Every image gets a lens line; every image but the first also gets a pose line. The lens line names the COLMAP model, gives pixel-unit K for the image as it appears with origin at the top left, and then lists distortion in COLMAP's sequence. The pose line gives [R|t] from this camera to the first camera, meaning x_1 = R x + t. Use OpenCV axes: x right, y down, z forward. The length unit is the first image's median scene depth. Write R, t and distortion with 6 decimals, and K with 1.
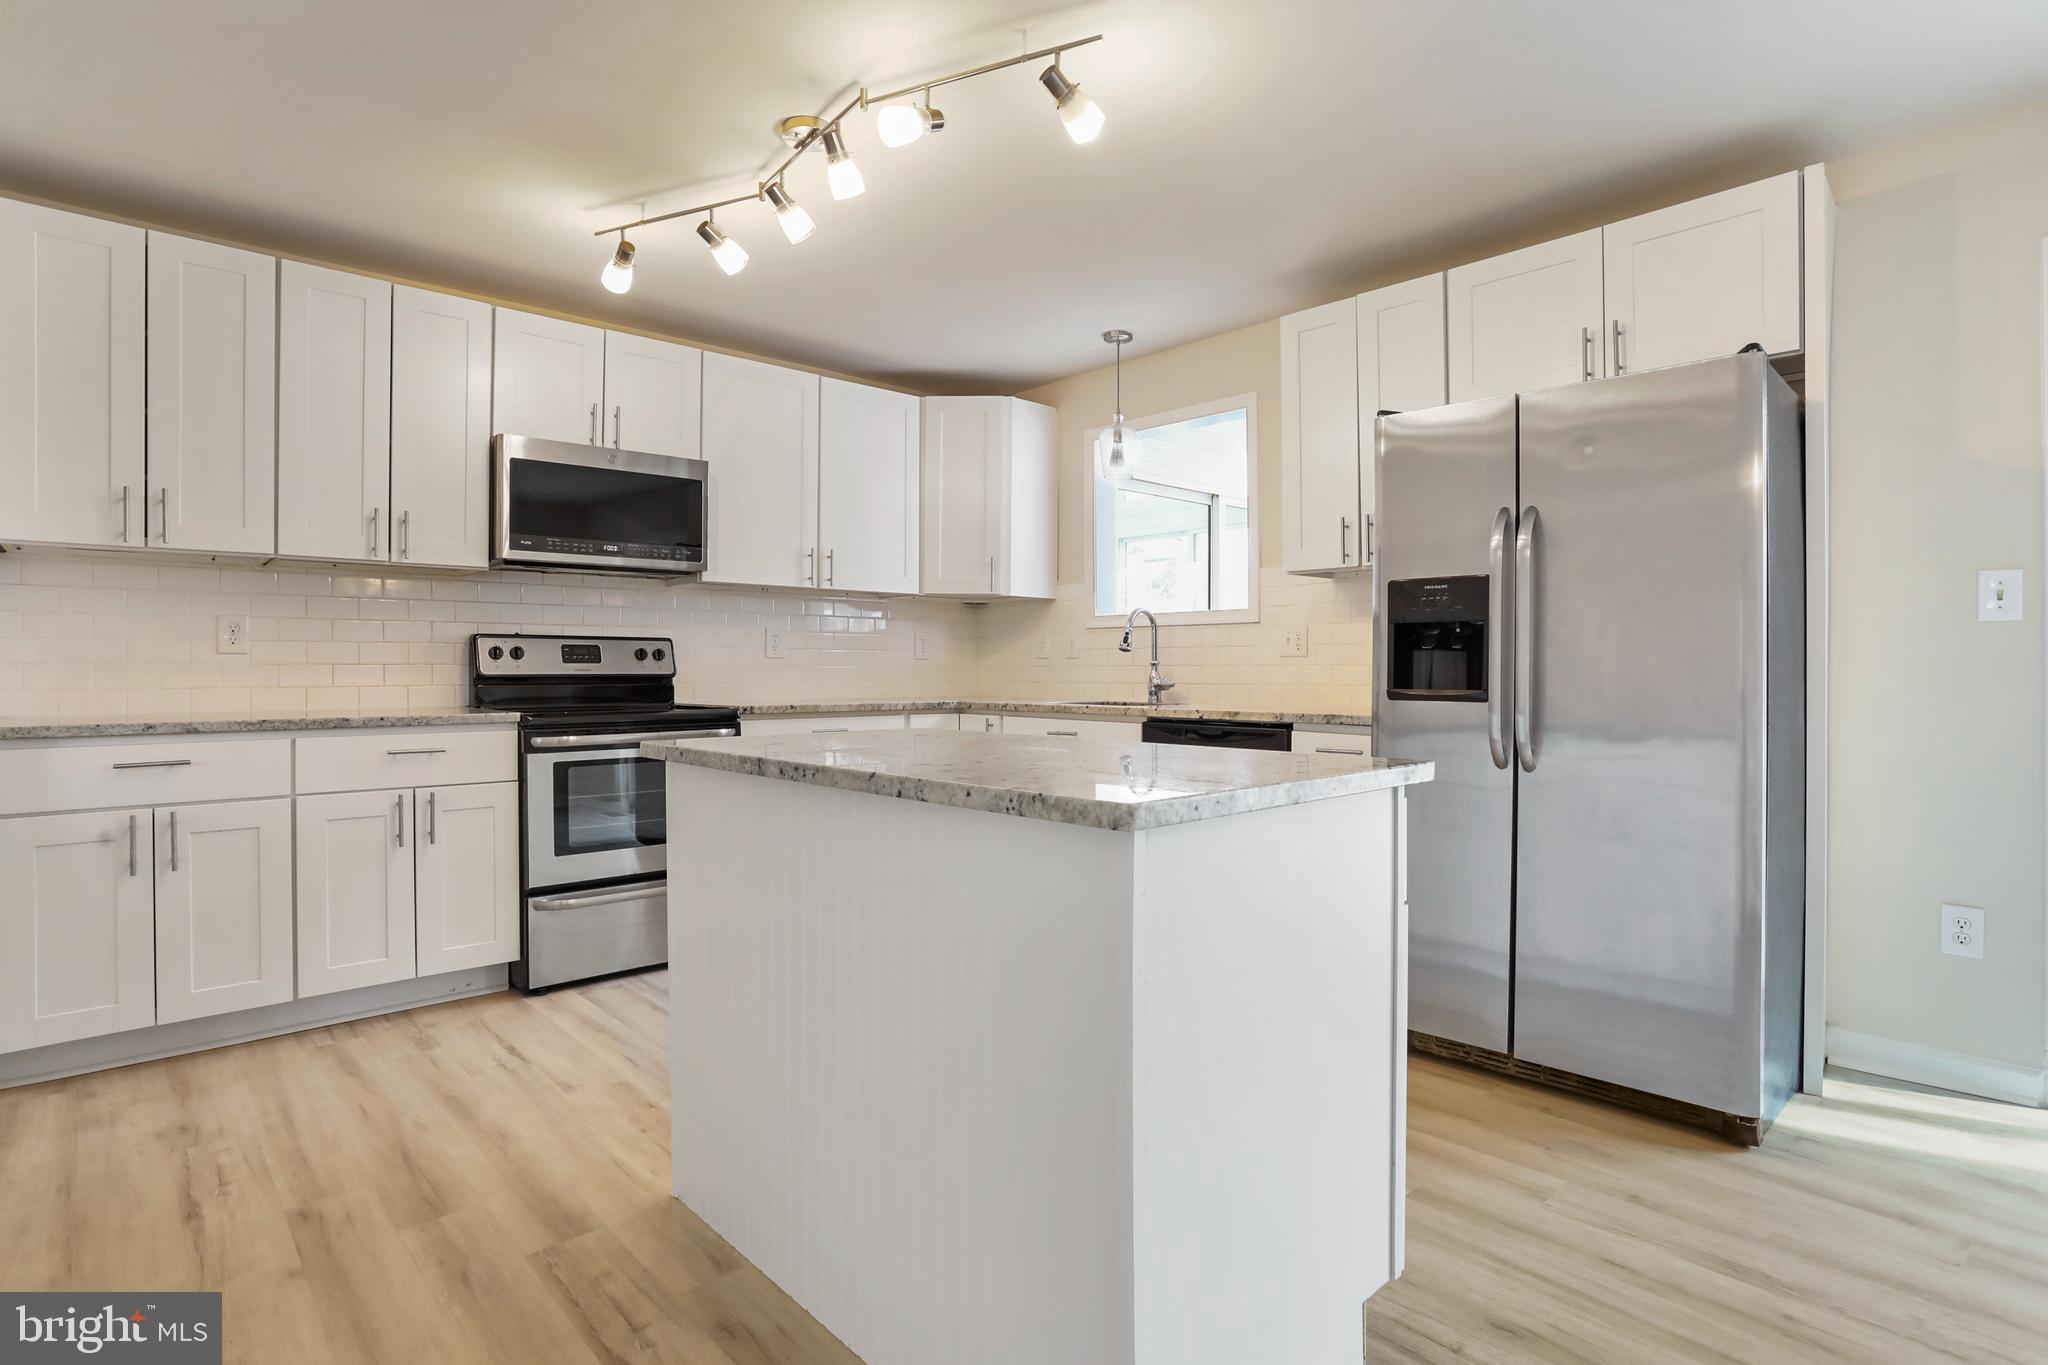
lens RADIAL K [[1038.0, 0, 1017.7], [0, 1038.0, 672.8], [0, 0, 1]] dist [-0.070654, 0.039683]
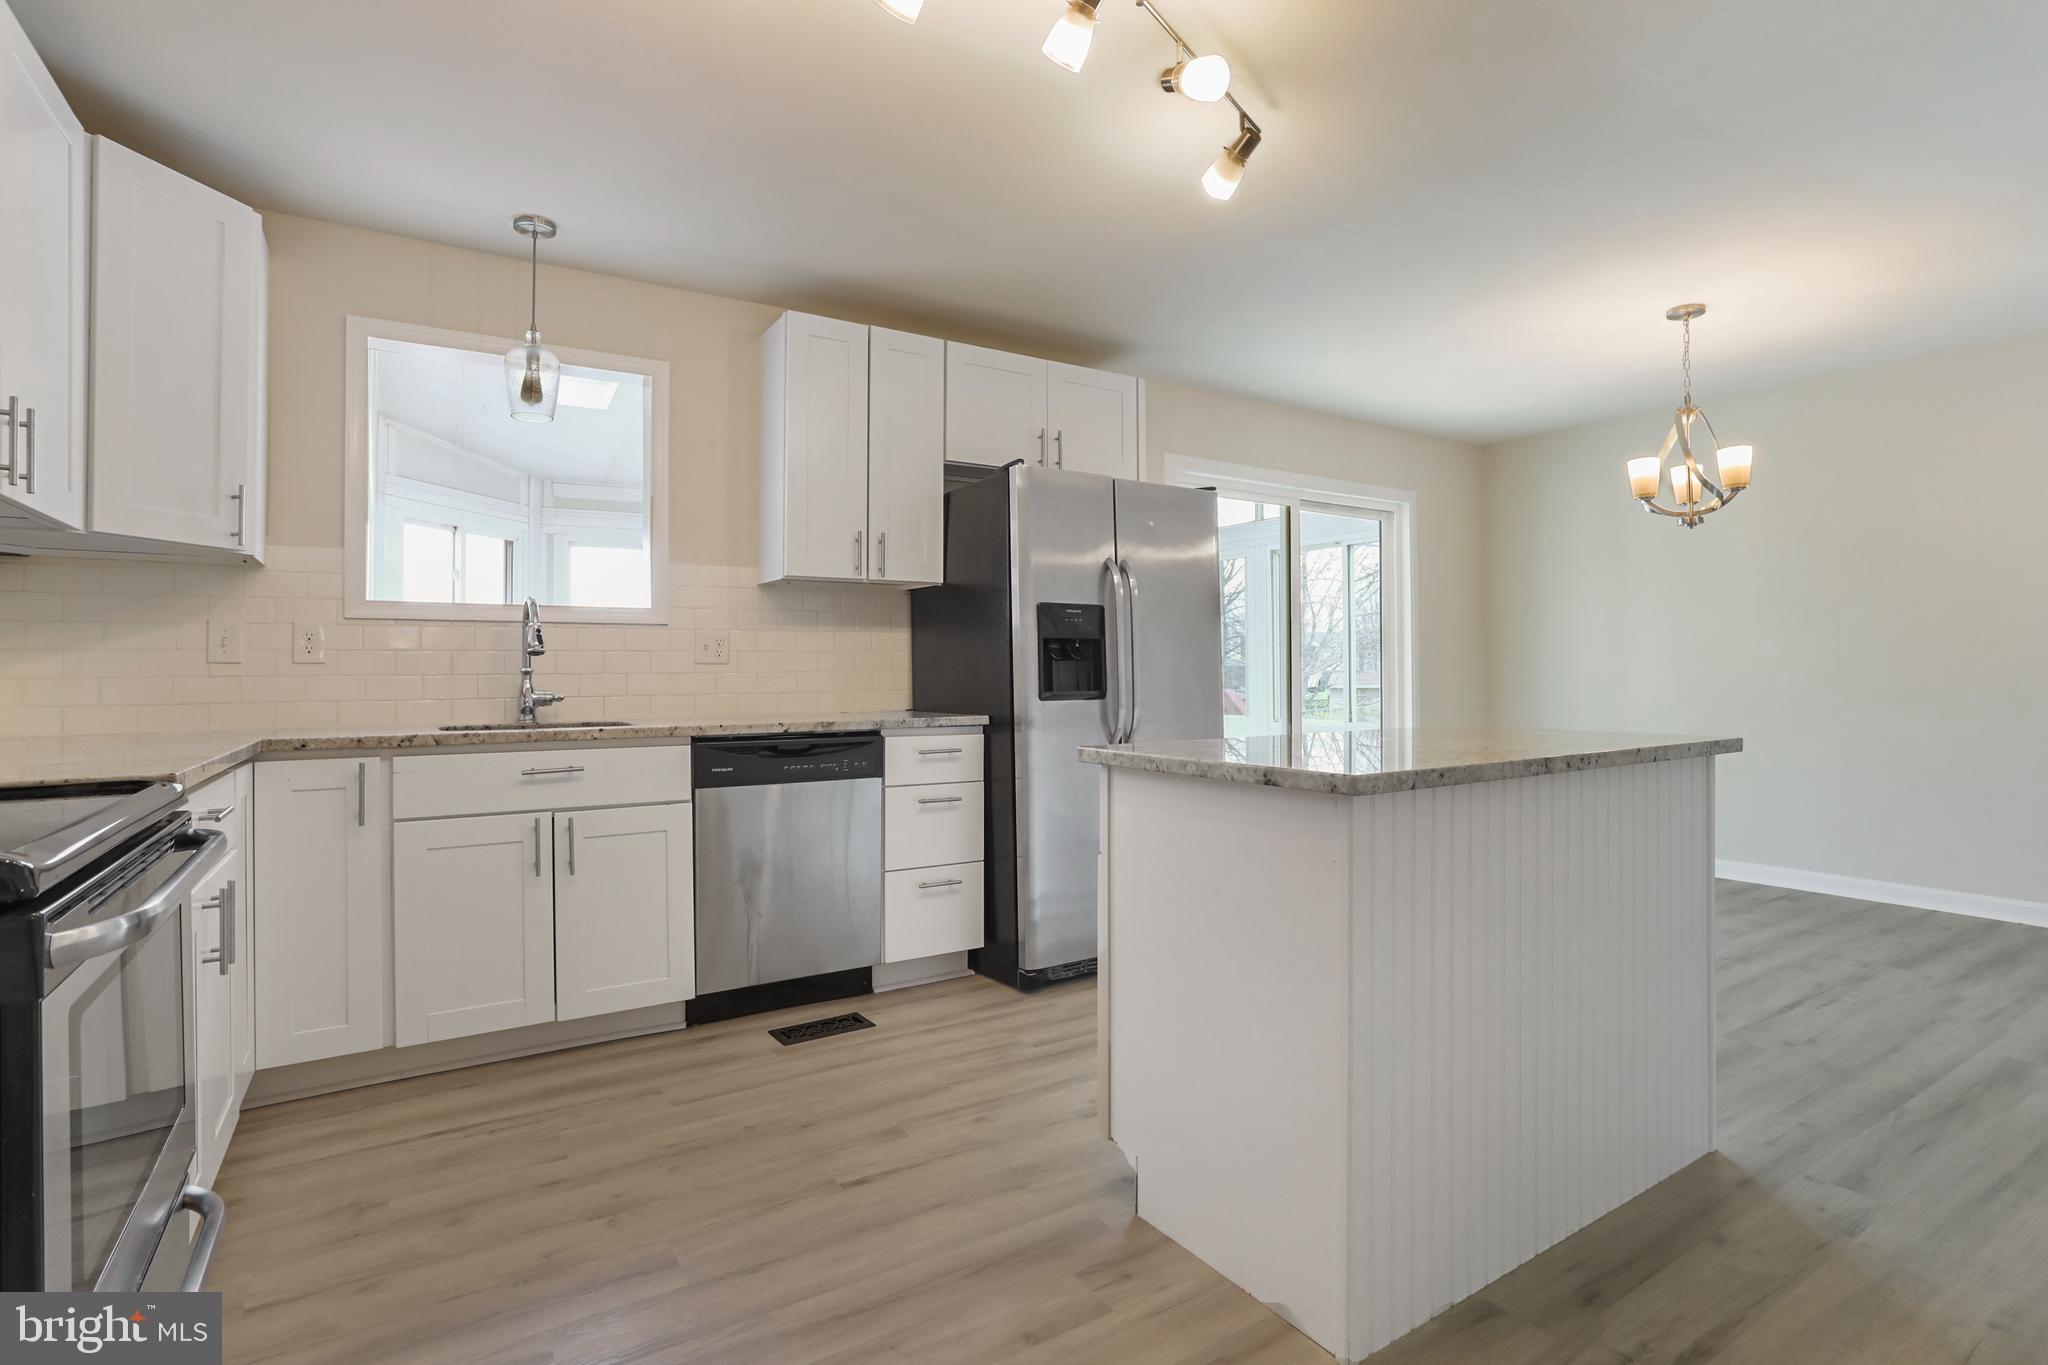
lens RADIAL K [[989.0, 0, 1050.3], [0, 989.0, 675.3], [0, 0, 1]] dist [-0.052010, 0.023945]
pose [[0.162766, -0.002496, 0.986662, -0.646057], [0.009686, 0.999953, 0.000931, -0.003921], [-0.986617, 0.009405, 0.162782, 0.653835]]
